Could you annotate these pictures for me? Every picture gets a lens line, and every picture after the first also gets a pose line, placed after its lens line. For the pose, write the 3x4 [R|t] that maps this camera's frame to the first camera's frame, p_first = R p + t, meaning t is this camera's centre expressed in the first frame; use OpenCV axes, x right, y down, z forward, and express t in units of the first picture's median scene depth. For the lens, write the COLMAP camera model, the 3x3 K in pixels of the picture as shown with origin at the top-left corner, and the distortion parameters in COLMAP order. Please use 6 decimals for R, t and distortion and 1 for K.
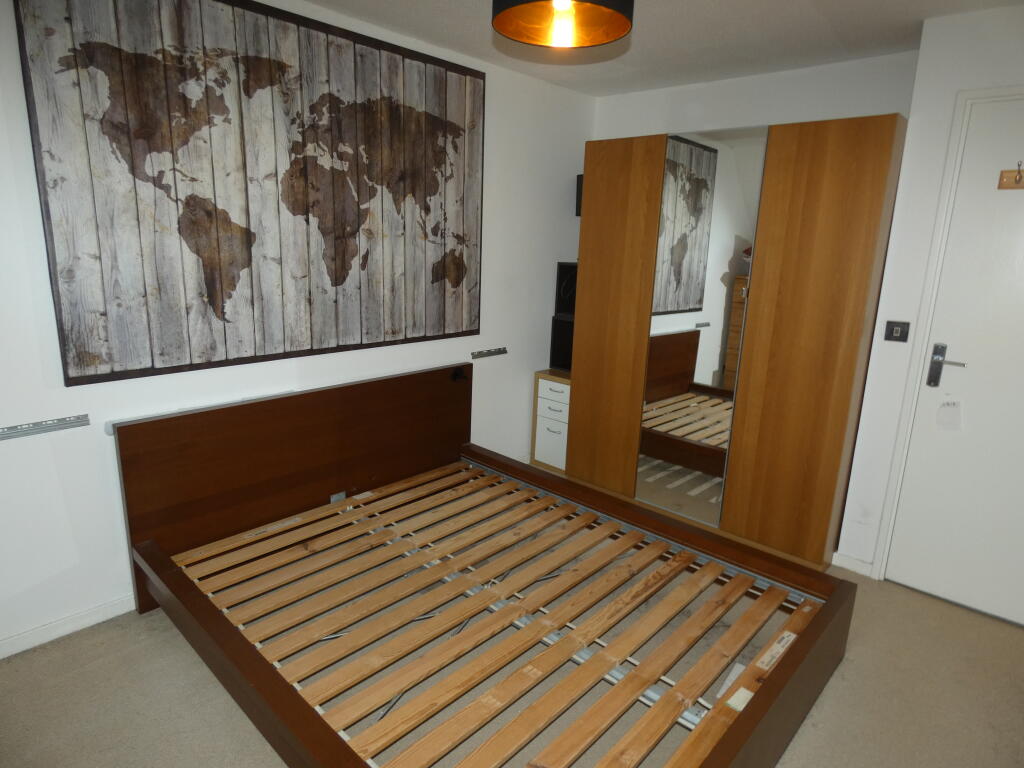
lens RADIAL K [[610.9, 0, 512.1], [0, 610.9, 385.8], [0, 0, 1]] dist [0.001362, -0.000936]
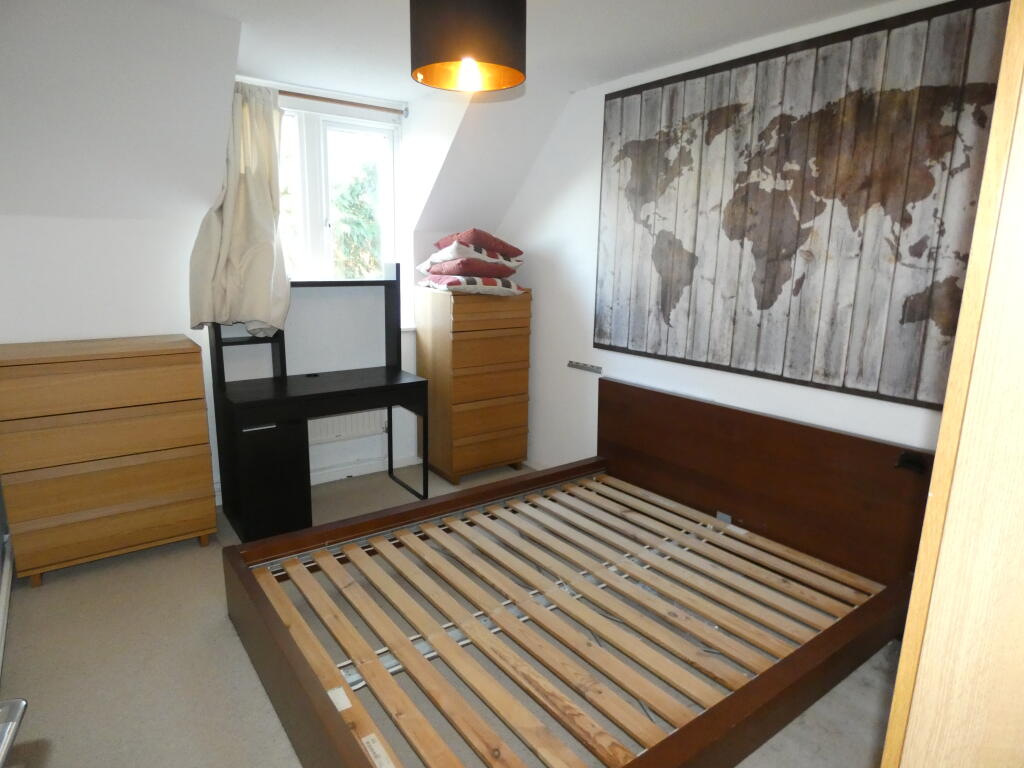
lens RADIAL K [[610.9, 0, 512.3], [0, 610.9, 380.1], [0, 0, 1]] dist [0.001362, -0.000936]
pose [[-0.179490, 0.168736, -0.969181, 0.790113], [-0.246795, 0.945952, 0.210398, -0.173073], [0.952300, 0.276954, -0.128146, 0.821375]]
